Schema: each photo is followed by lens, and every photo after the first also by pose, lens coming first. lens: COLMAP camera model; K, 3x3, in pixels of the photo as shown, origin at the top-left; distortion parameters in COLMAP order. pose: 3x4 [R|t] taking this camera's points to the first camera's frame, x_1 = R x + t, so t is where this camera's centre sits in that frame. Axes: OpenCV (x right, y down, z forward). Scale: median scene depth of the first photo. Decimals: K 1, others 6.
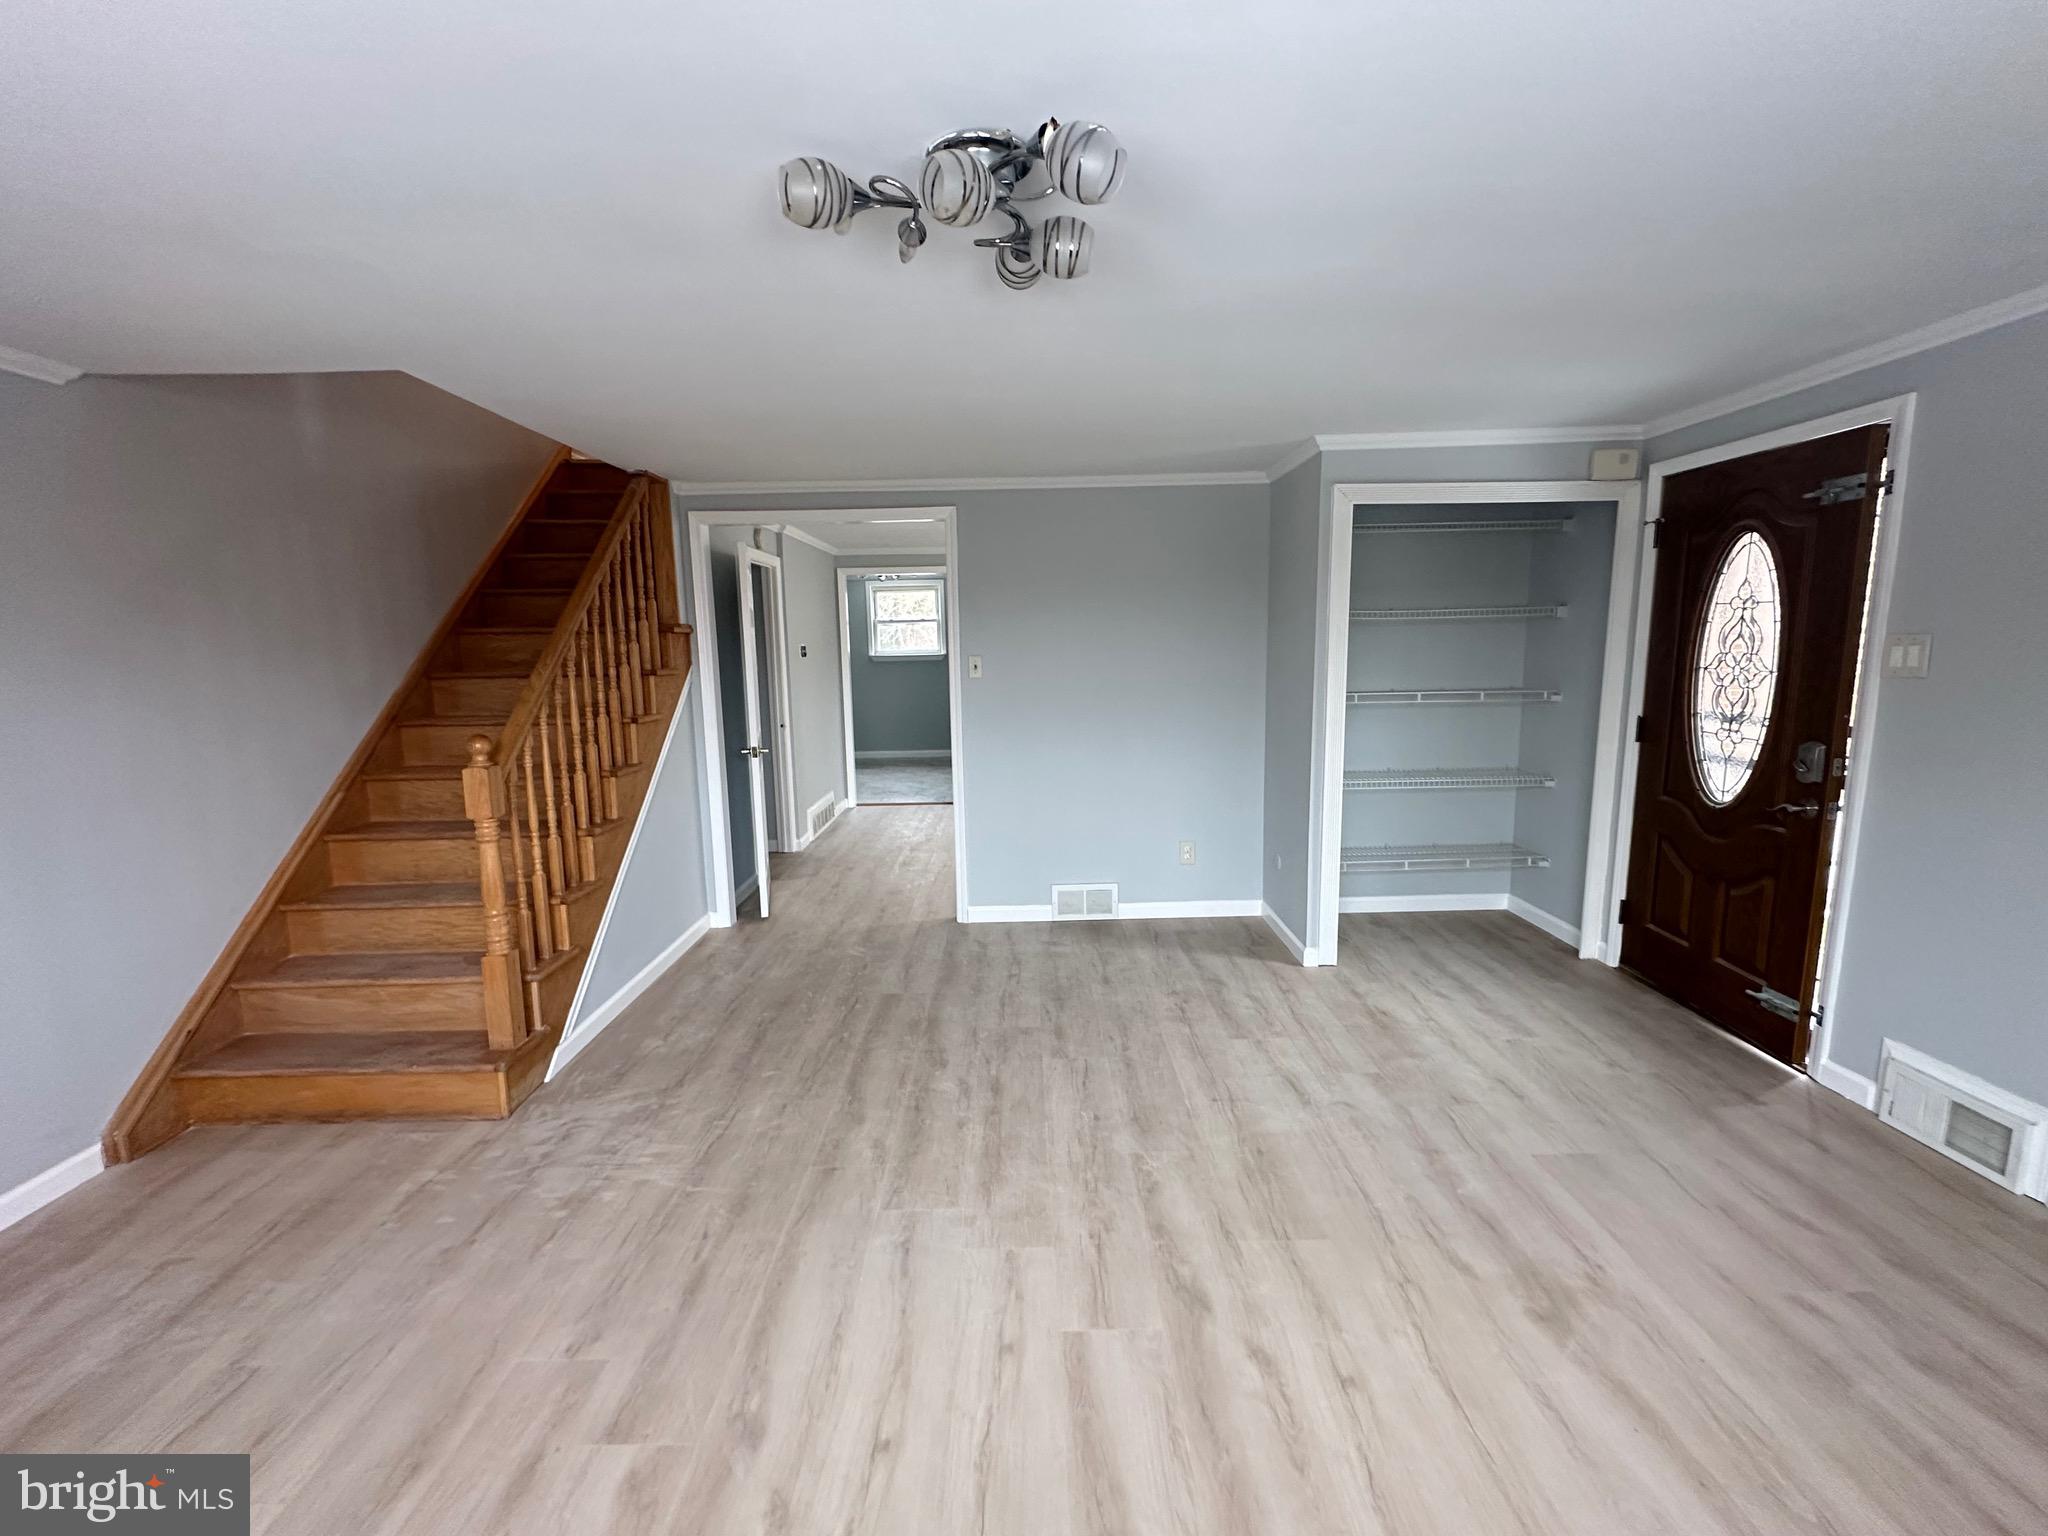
lens RADIAL K [[865.5, 0, 1027.2], [0, 865.5, 759.4], [0, 0, 1]] dist [-0.004257, -0.000164]
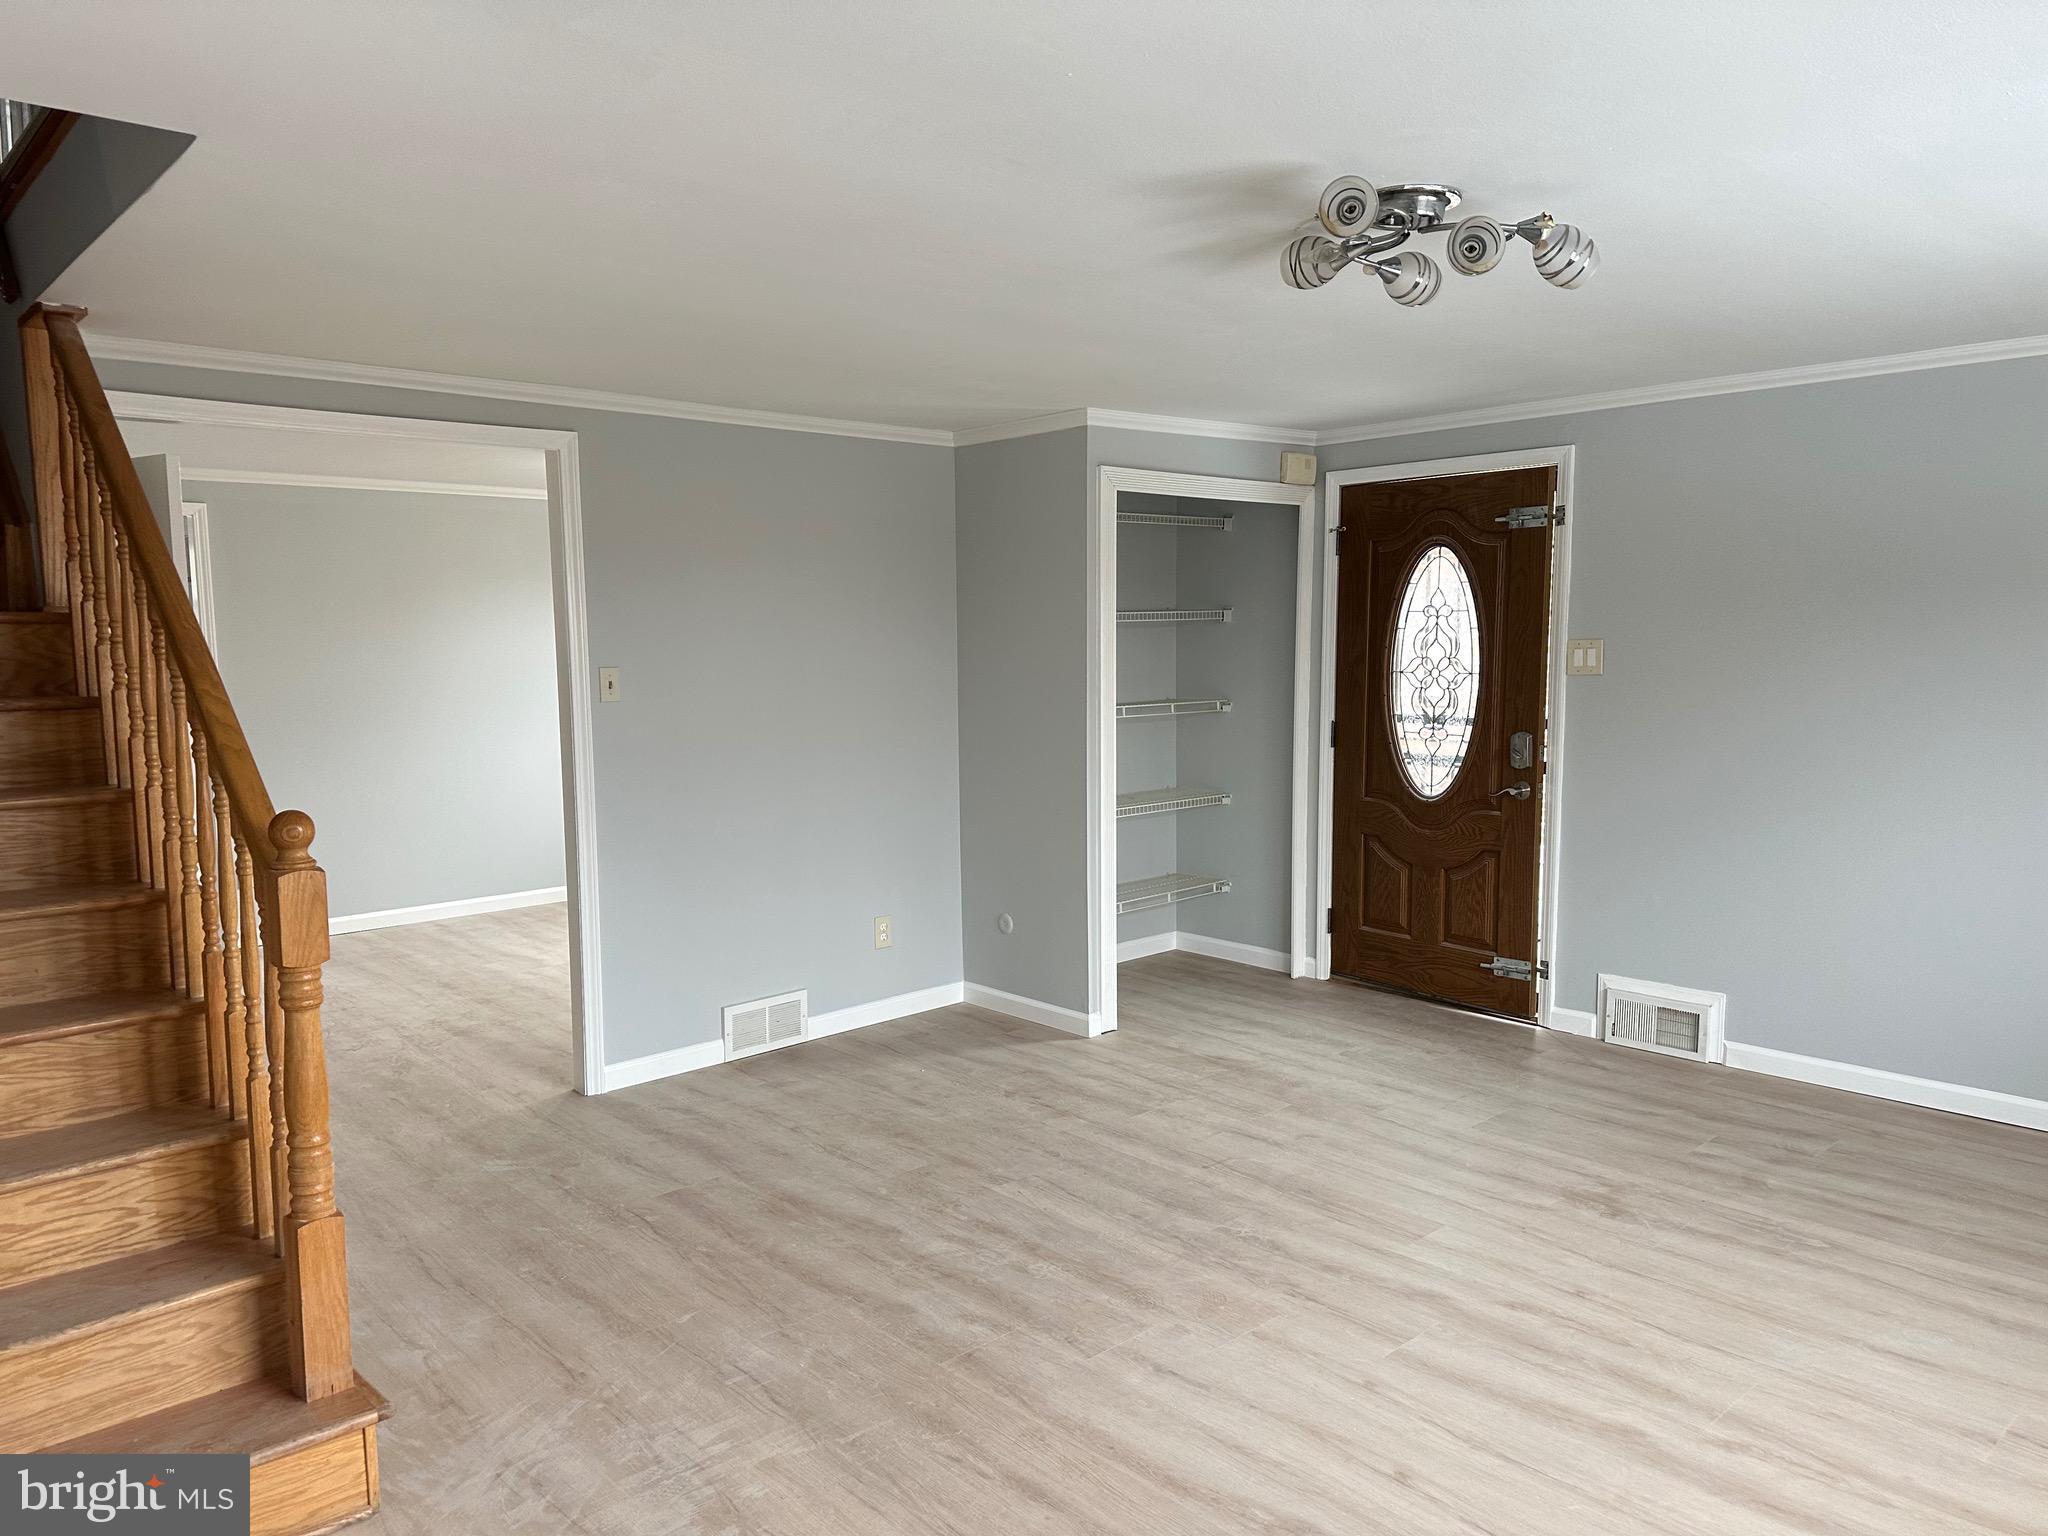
lens RADIAL K [[1418.3, 0, 1024.0], [0, 1418.3, 768.0], [0, 0, 1]] dist [0.174502, -0.355758]
pose [[0.740331, -0.054362, 0.670041, -0.717691], [0.089145, 0.995861, -0.017700, 0.001307], [-0.666305, 0.072835, 0.742113, 0.012962]]
